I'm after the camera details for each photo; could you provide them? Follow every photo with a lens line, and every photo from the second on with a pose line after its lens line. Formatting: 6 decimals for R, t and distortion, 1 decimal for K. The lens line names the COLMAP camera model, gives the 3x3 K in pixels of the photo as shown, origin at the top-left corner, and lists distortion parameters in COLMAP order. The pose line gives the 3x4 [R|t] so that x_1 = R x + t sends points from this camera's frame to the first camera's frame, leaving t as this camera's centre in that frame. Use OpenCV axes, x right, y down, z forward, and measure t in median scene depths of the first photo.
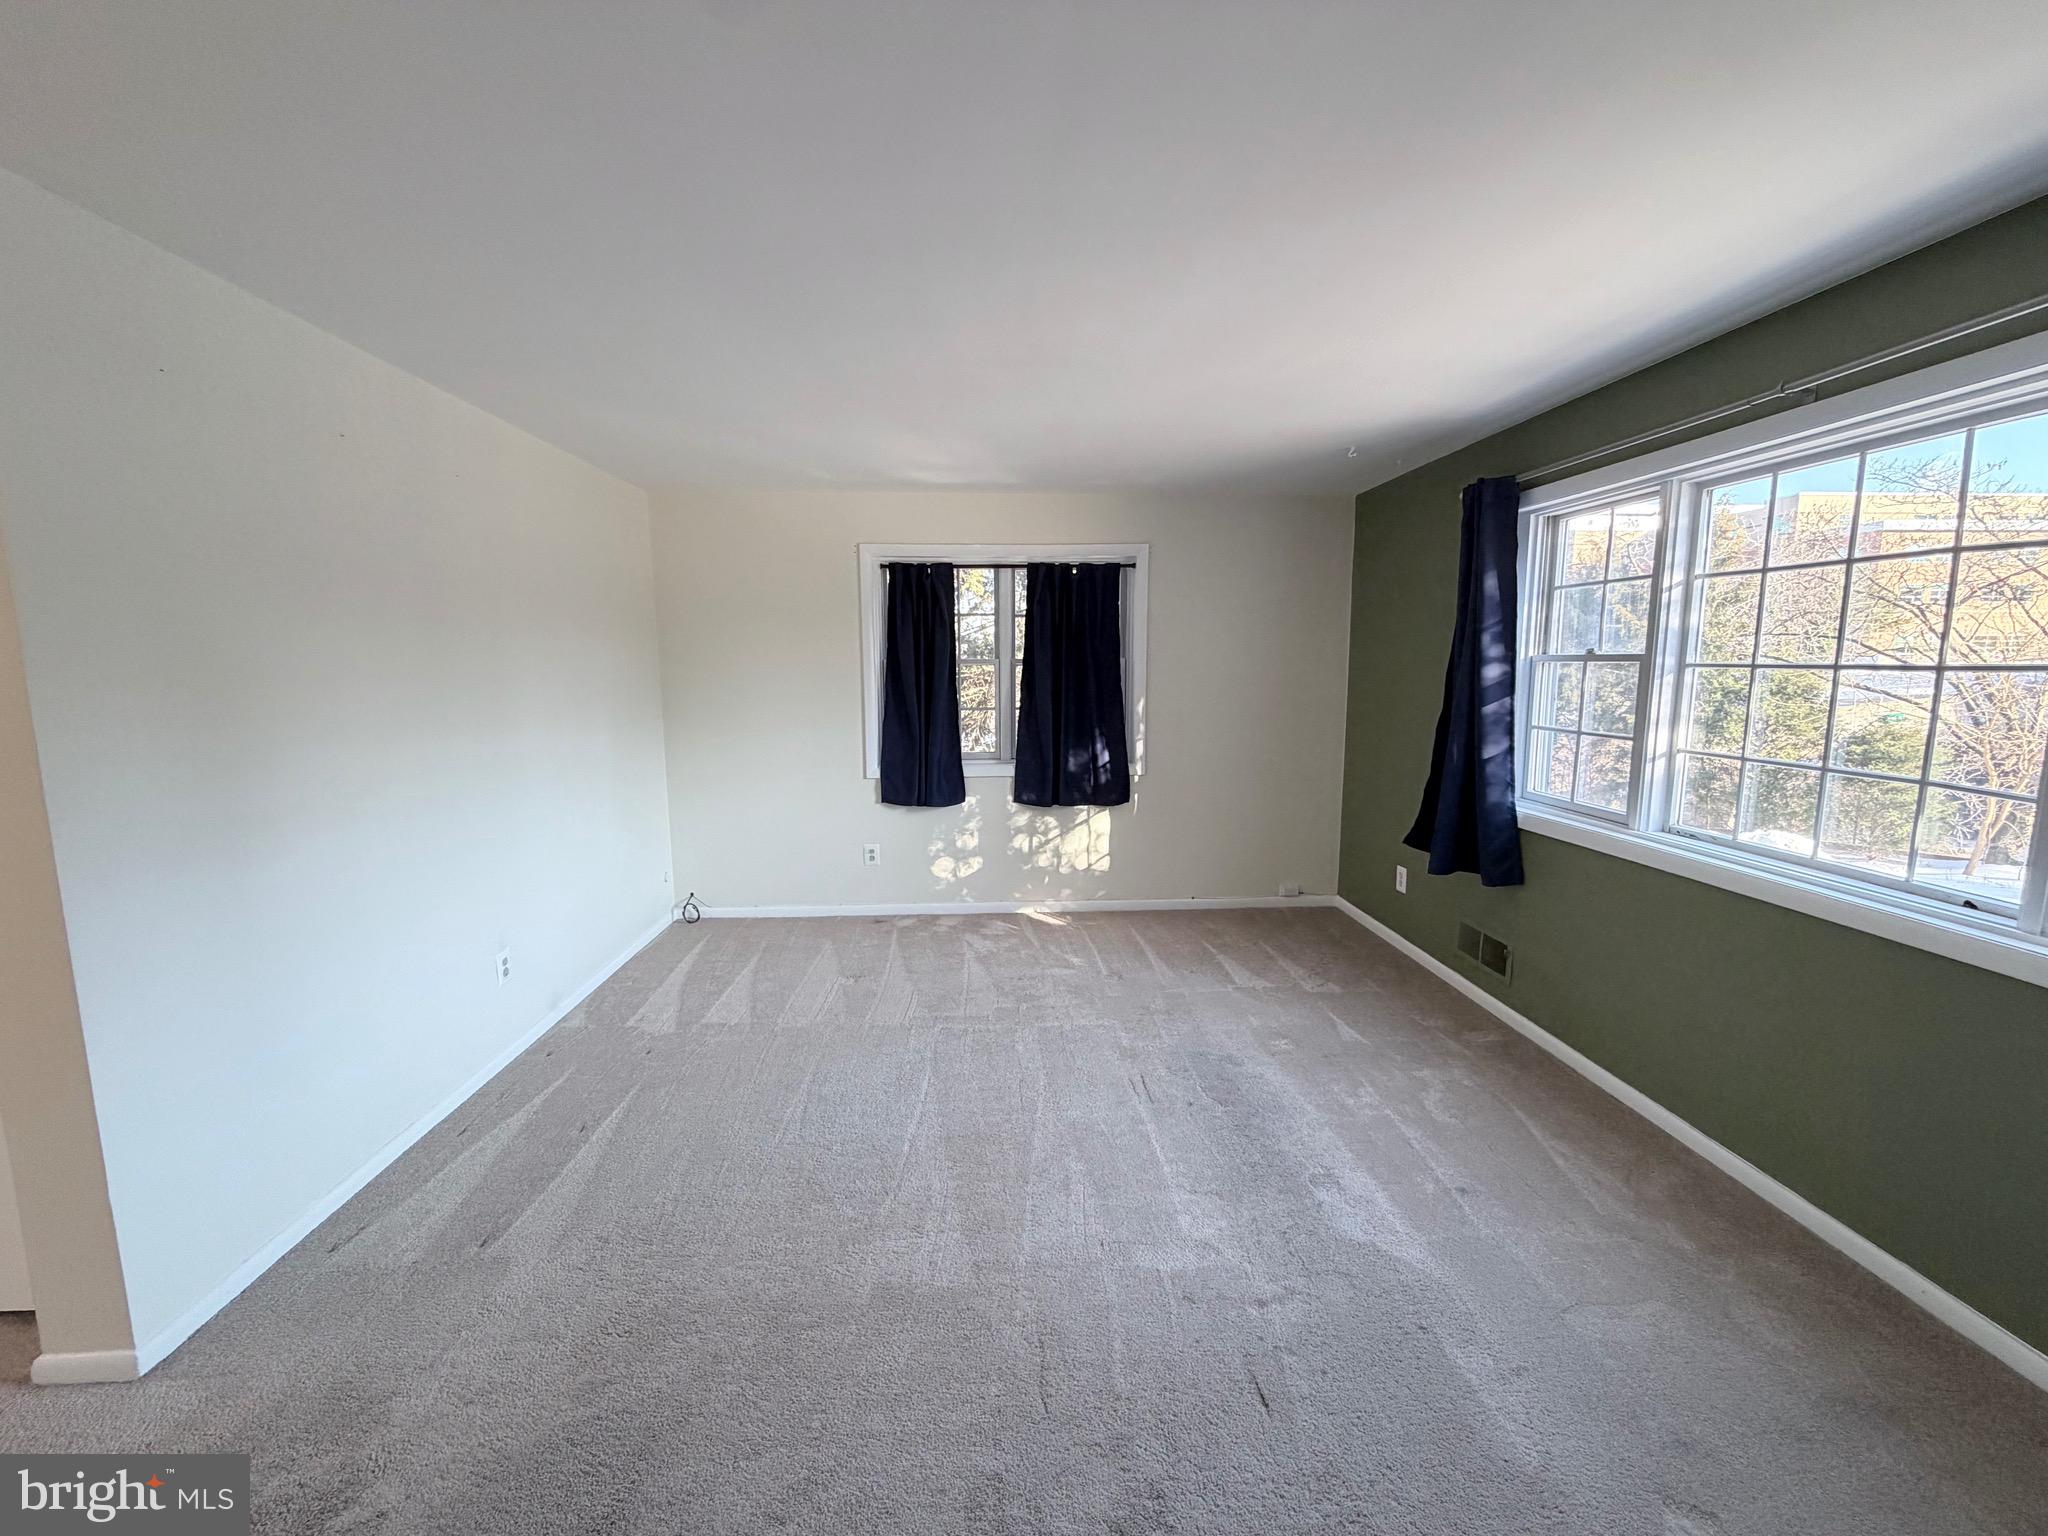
lens RADIAL K [[816.6, 0, 1018.1], [0, 816.6, 768.7], [0, 0, 1]] dist [-0.000155, 0.000147]
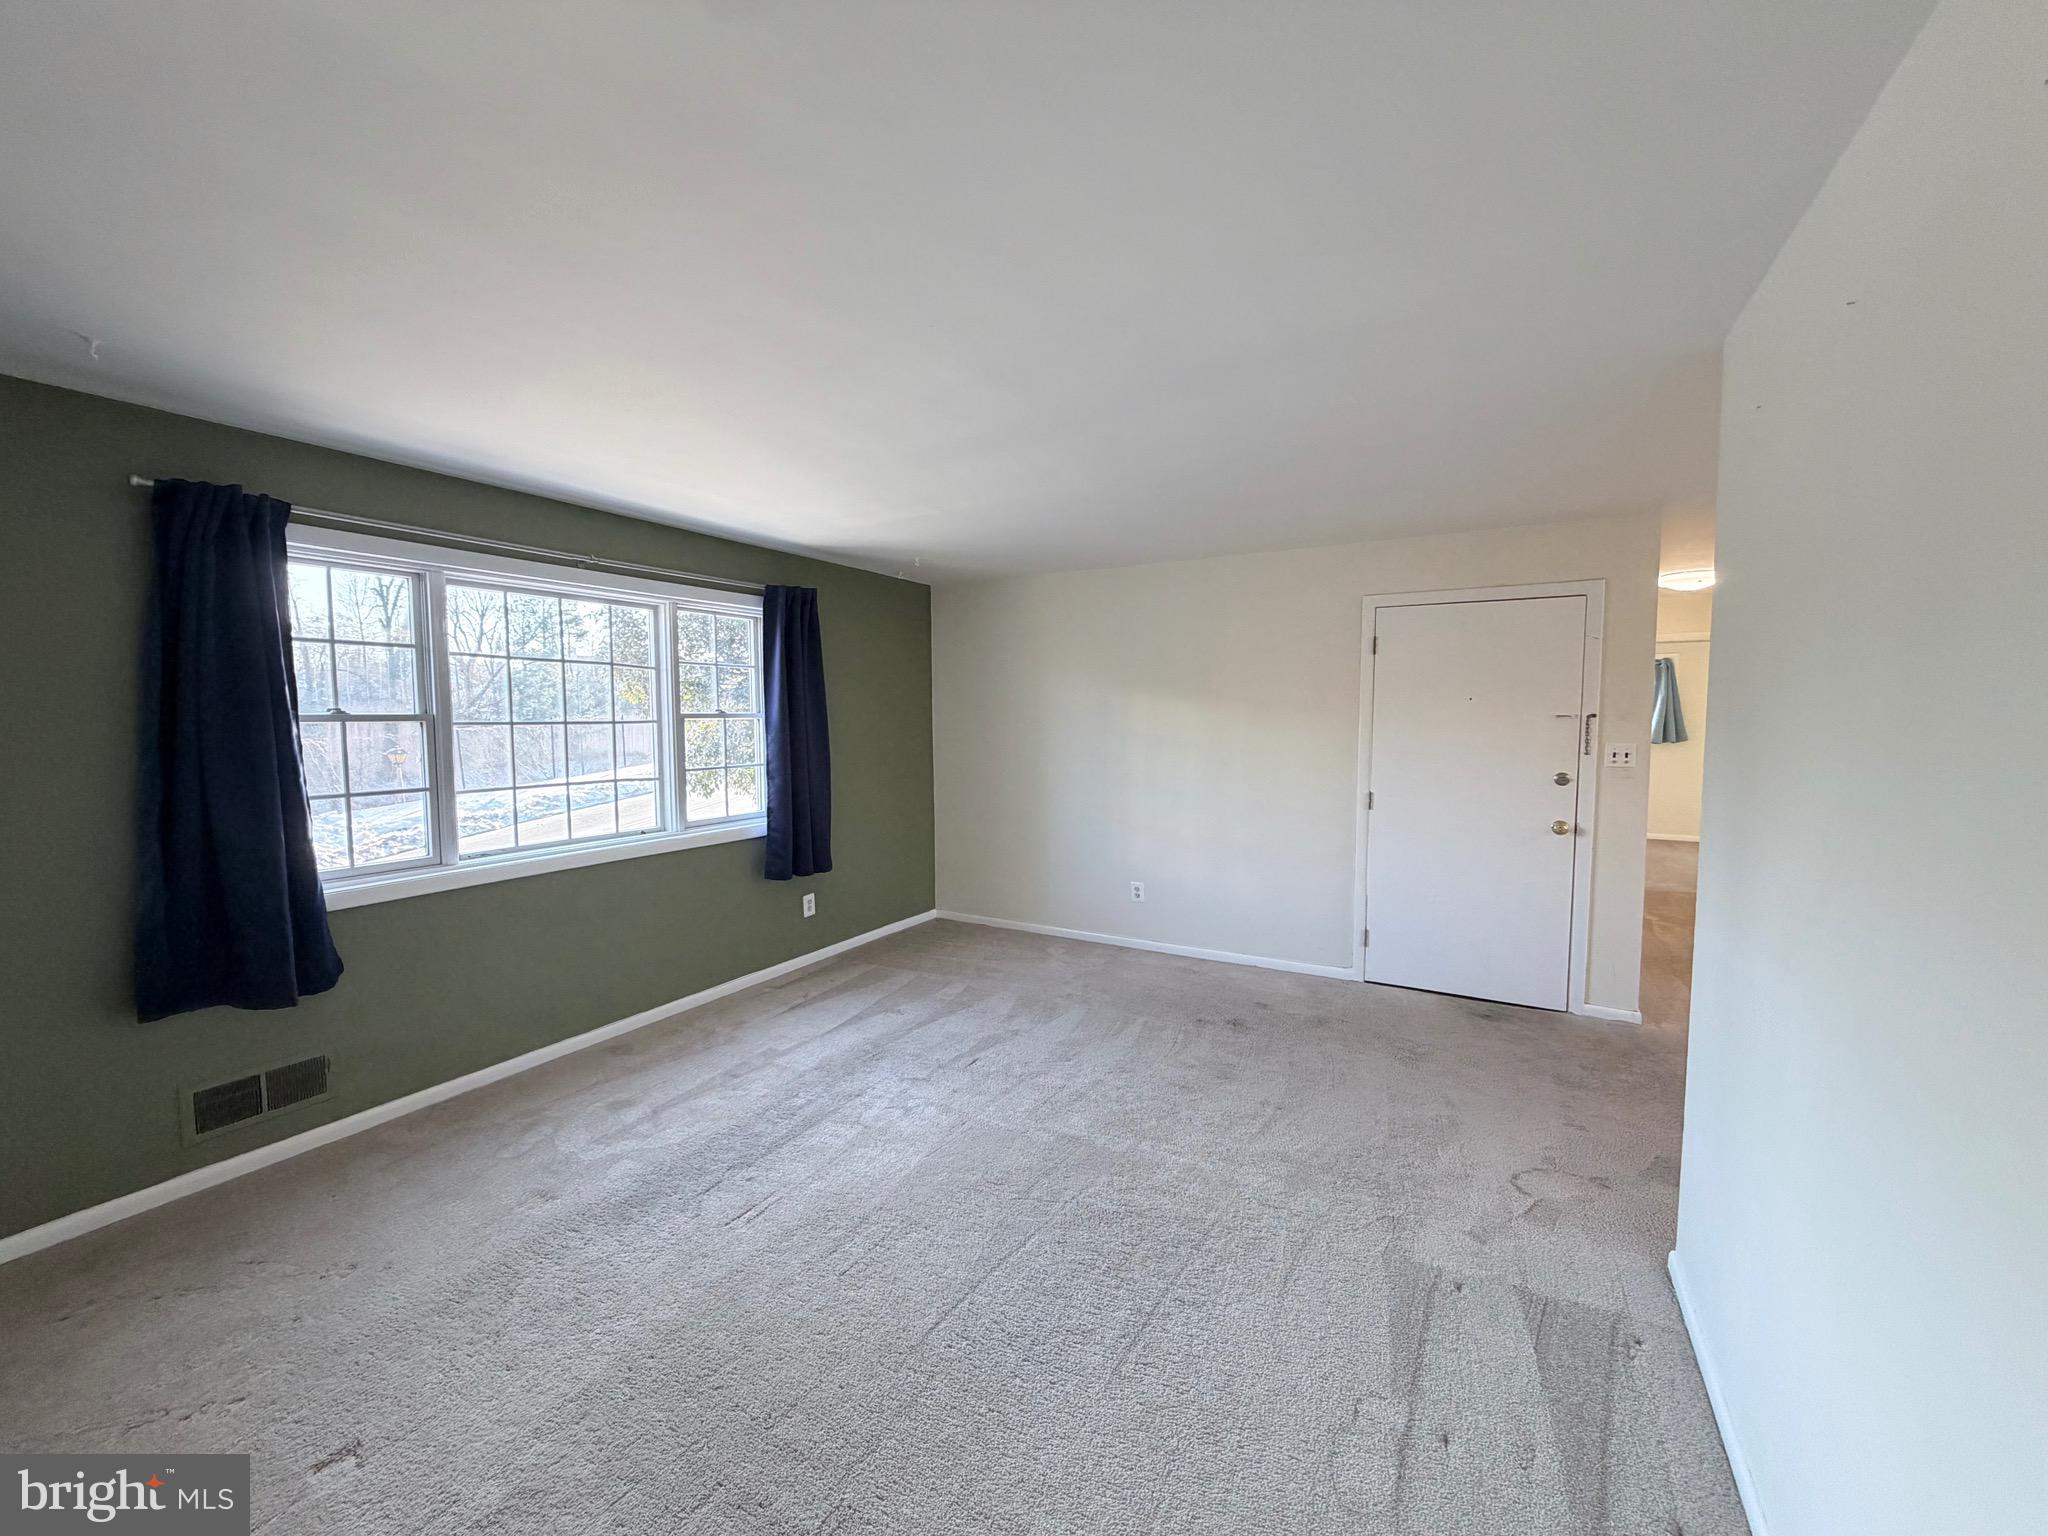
lens RADIAL K [[816.6, 0, 1018.1], [0, 816.6, 768.7], [0, 0, 1]] dist [-0.000155, 0.000147]
pose [[-0.838564, -0.027763, 0.544096, -0.341052], [0.081060, 0.981226, 0.174998, -0.122388], [-0.538739, 0.190852, -0.820570, 0.926804]]
